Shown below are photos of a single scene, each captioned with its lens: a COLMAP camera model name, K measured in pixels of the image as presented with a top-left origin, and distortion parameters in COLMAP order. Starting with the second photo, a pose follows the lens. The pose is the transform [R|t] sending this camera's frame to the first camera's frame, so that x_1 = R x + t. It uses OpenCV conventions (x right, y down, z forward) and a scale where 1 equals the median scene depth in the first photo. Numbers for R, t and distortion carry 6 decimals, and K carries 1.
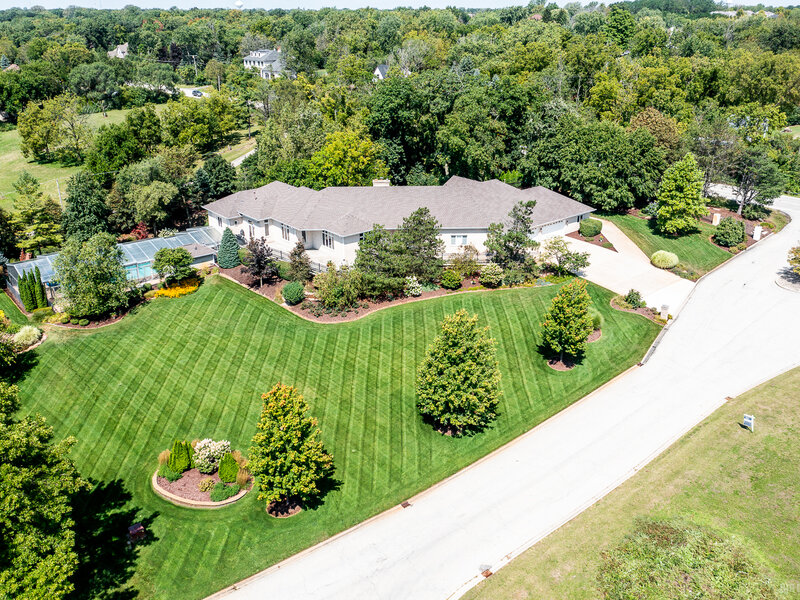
lens RADIAL K [[715.2, 0, 400.0], [0, 715.2, 300.0], [0, 0, 1]] dist [0.000873, -0.006354]
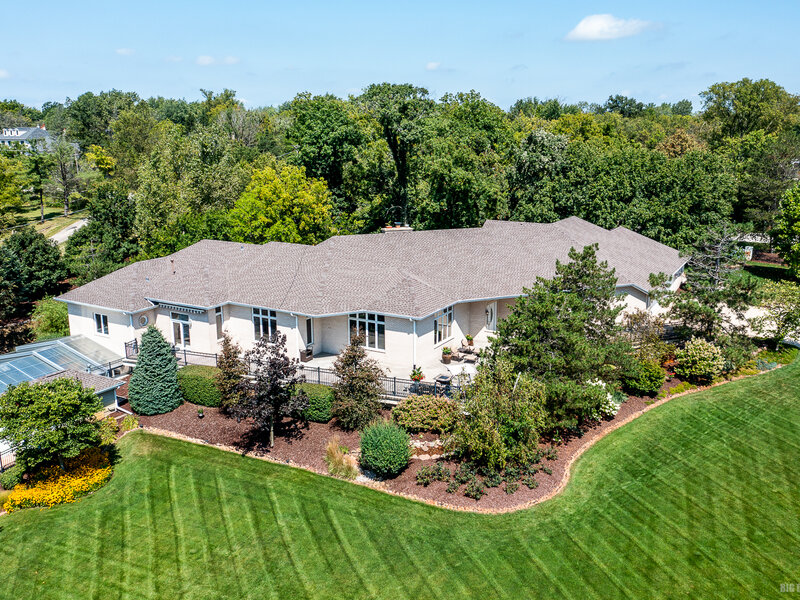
lens RADIAL K [[711.5, 0, 400.0], [0, 711.5, 300.0], [0, 0, 1]] dist [0.002883, -0.003768]
pose [[0.934479, -0.079007, 0.347140, -0.267170], [0.132149, 0.982381, -0.132154, -0.038223], [-0.330582, 0.169369, 0.928455, 0.549658]]
